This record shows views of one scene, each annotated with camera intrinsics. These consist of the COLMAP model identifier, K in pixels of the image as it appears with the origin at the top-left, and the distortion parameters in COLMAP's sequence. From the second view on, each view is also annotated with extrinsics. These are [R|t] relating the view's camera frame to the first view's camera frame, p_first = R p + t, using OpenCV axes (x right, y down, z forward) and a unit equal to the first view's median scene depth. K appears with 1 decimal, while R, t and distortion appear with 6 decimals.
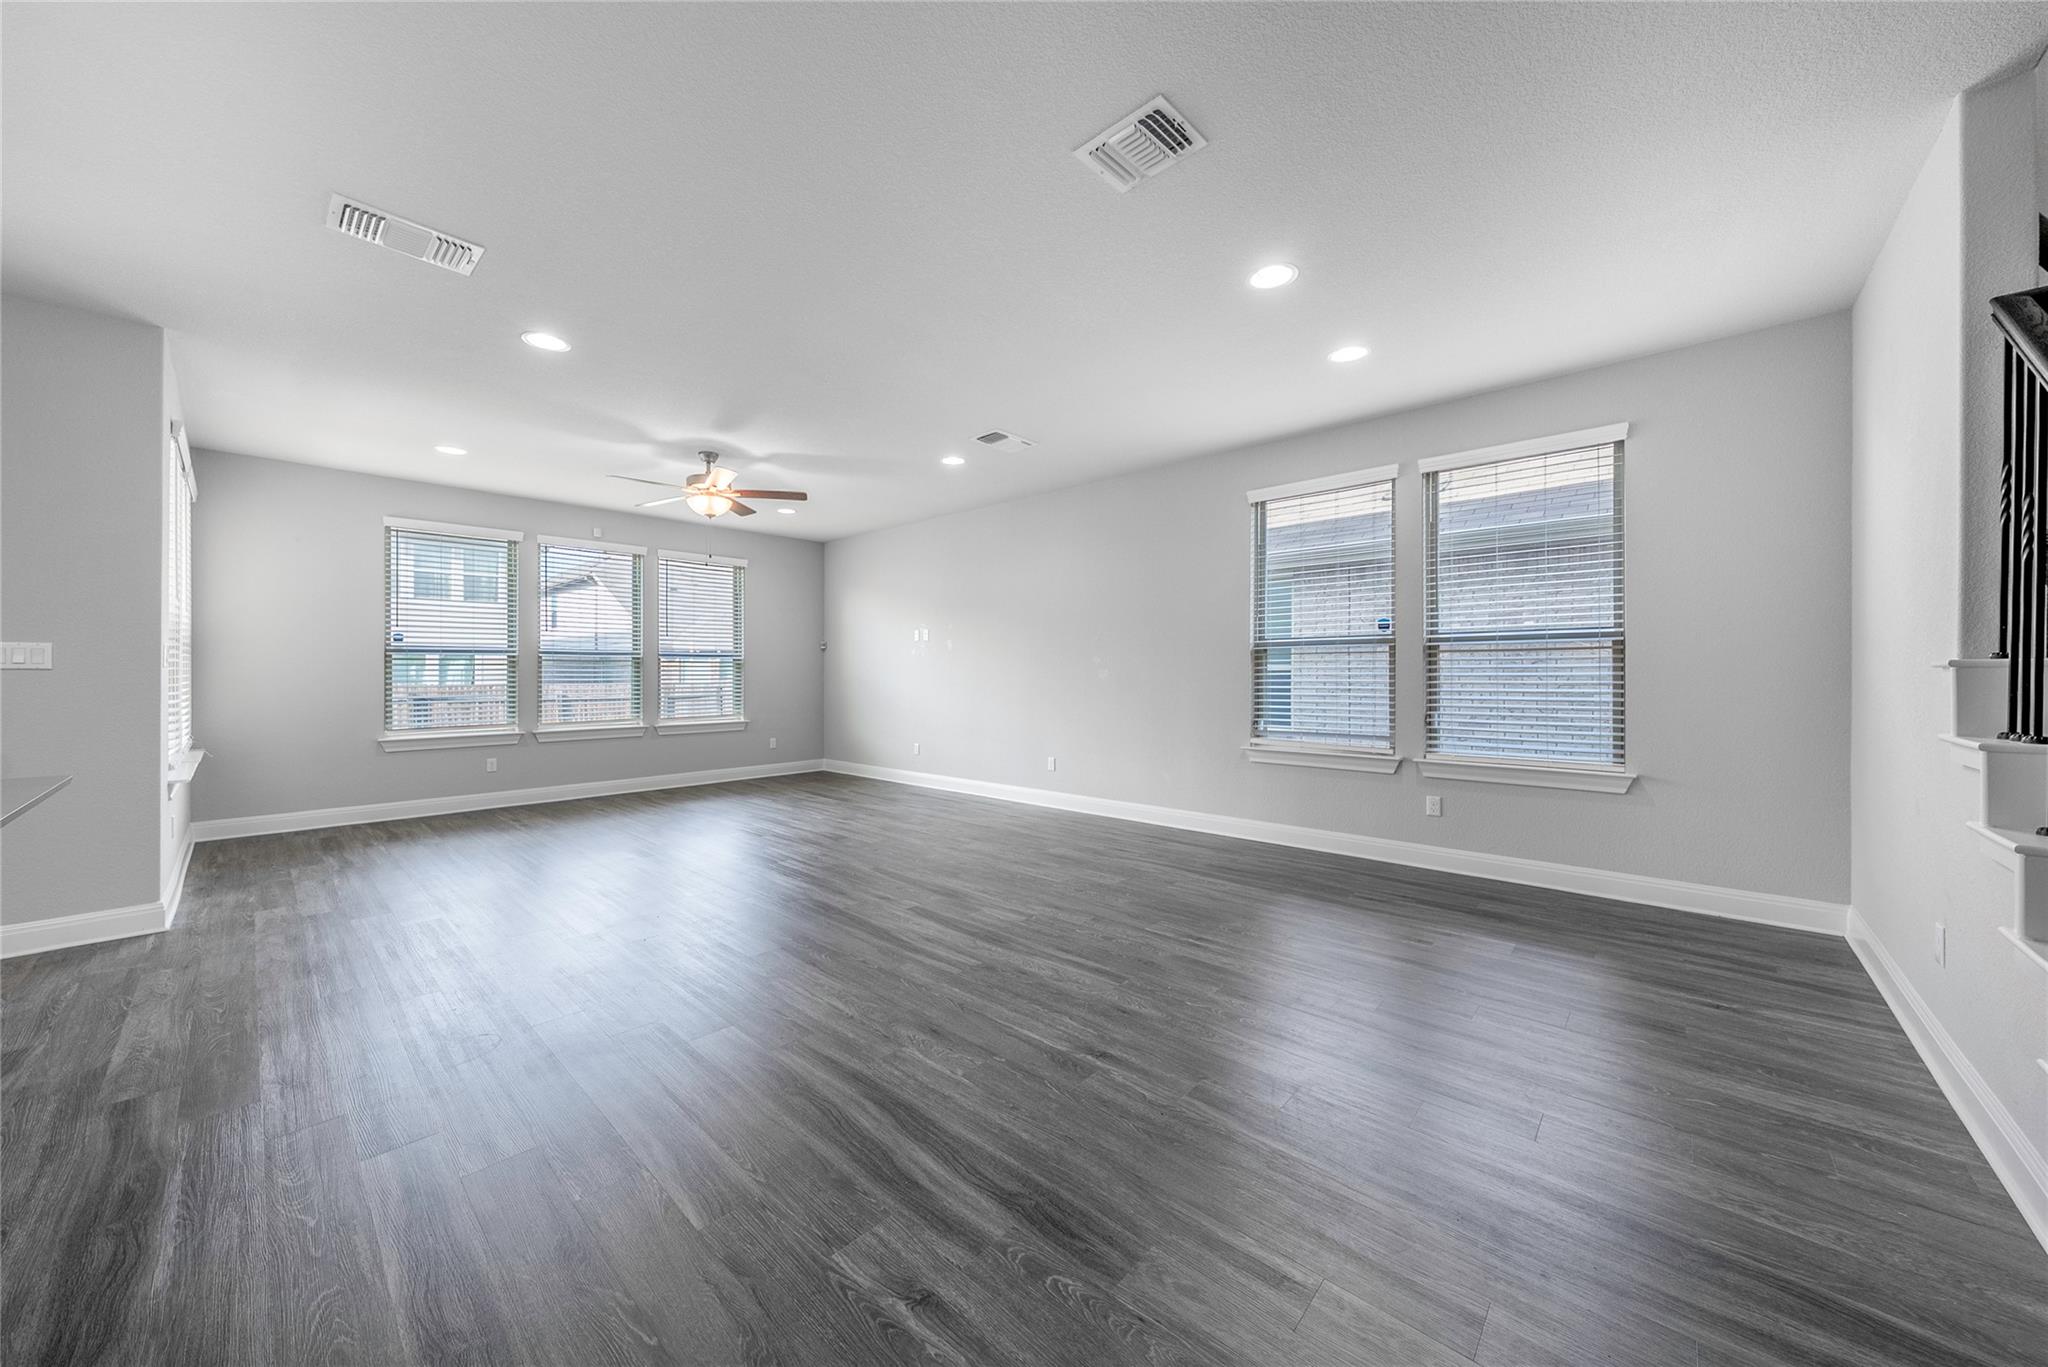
lens RADIAL K [[707.4, 0, 1037.4], [0, 707.4, 672.3], [0, 0, 1]] dist [0.001005, 0.001014]
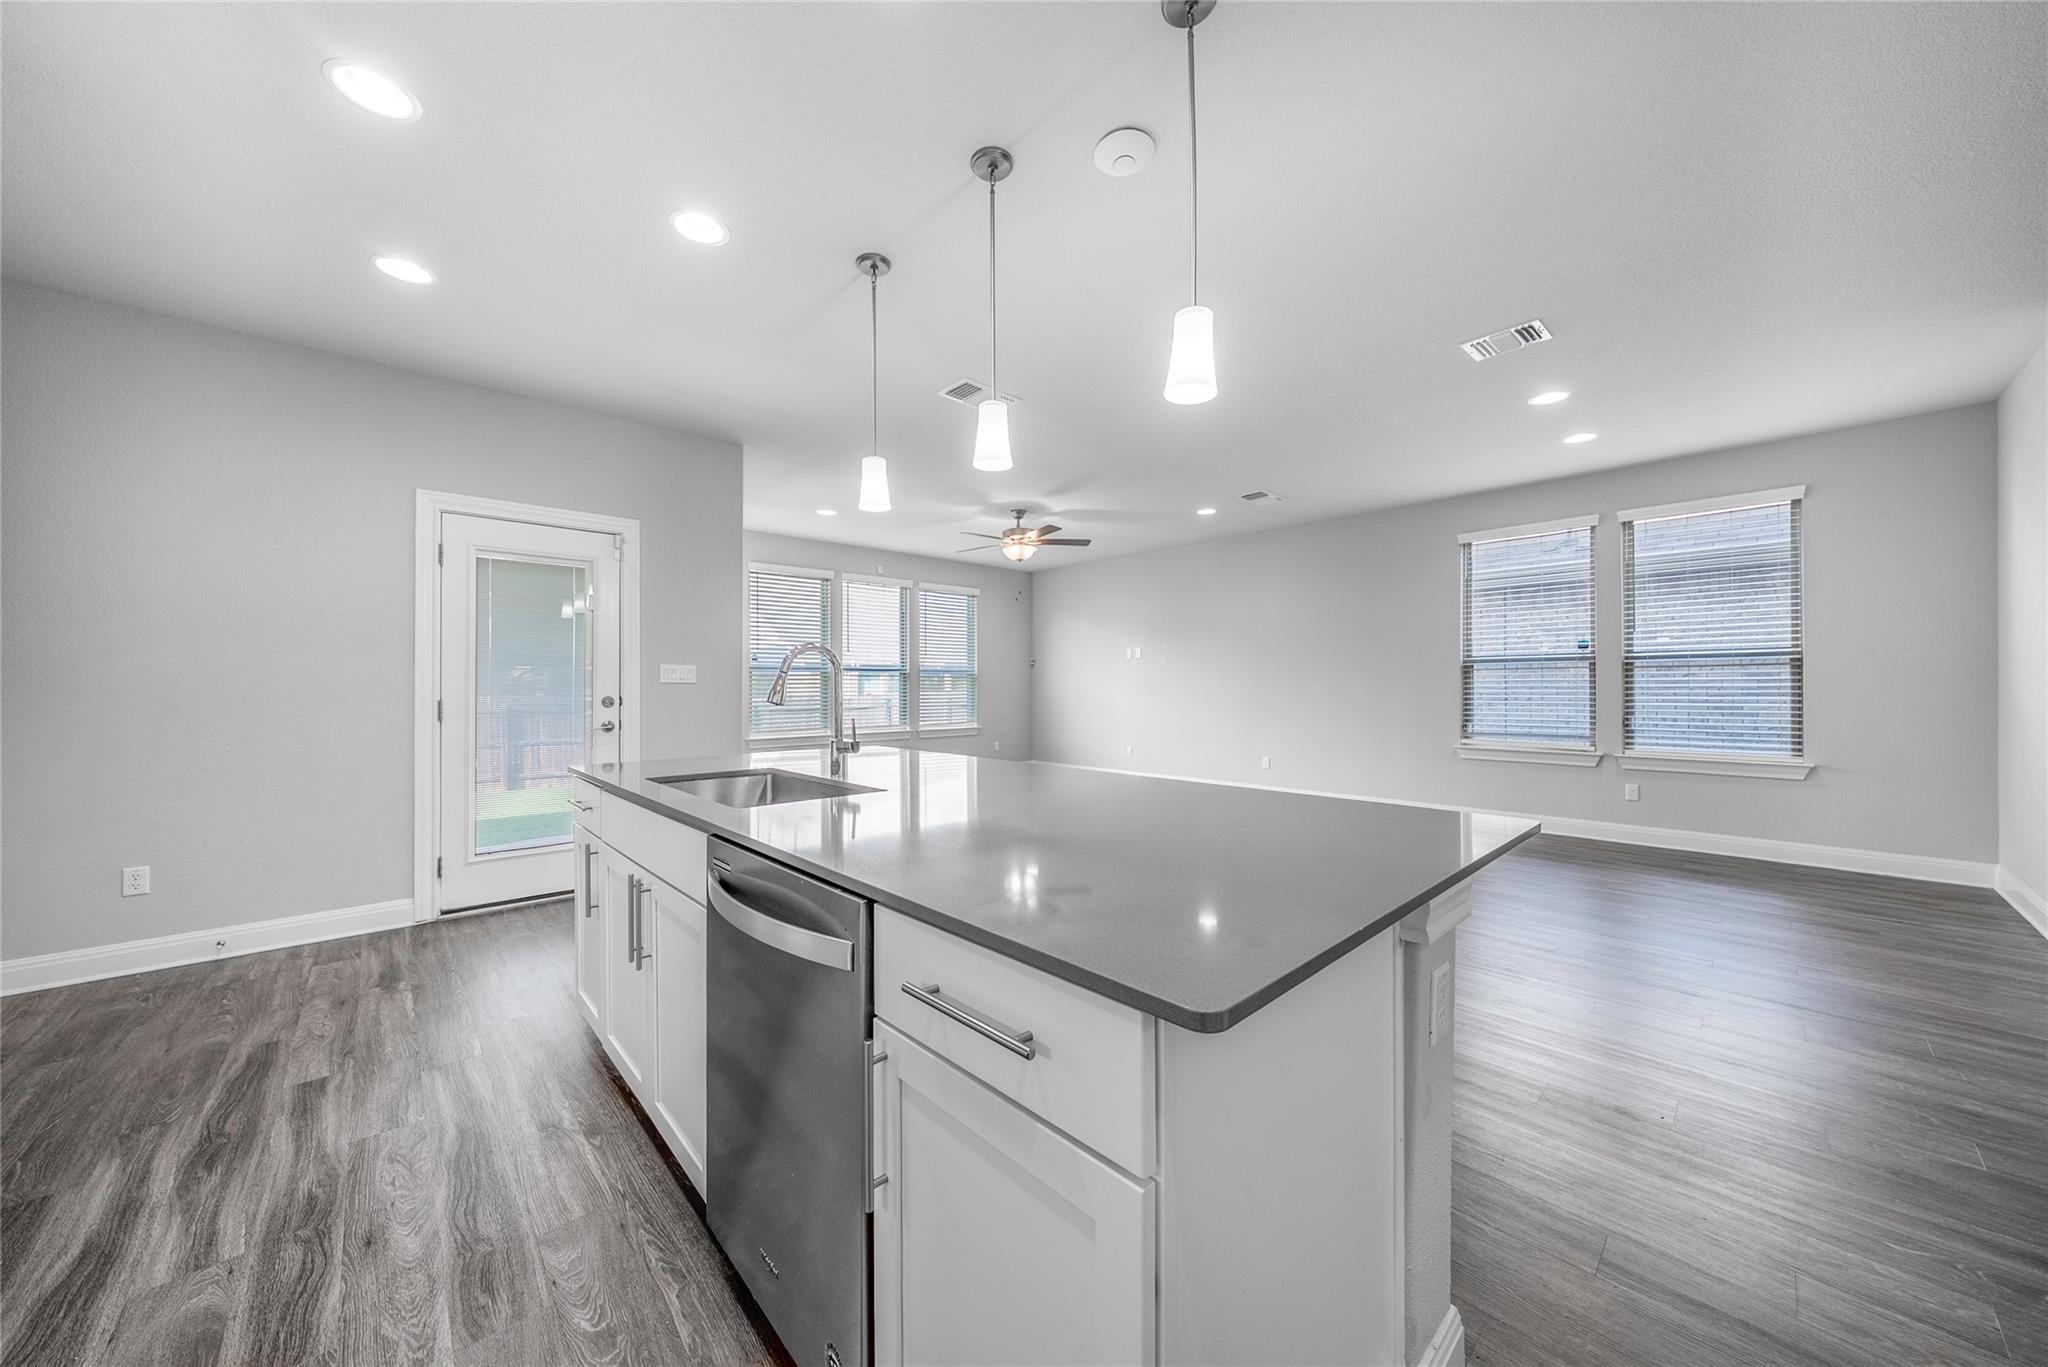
lens RADIAL K [[707.4, 0, 1069.6], [0, 707.4, 683.9], [0, 0, 1]] dist [0.001005, 0.001014]
pose [[0.998544, -0.000824, -0.053933, -0.343483], [0.000602, 0.999991, -0.004135, 0.004351], [0.053936, 0.004096, 0.998536, -0.278873]]
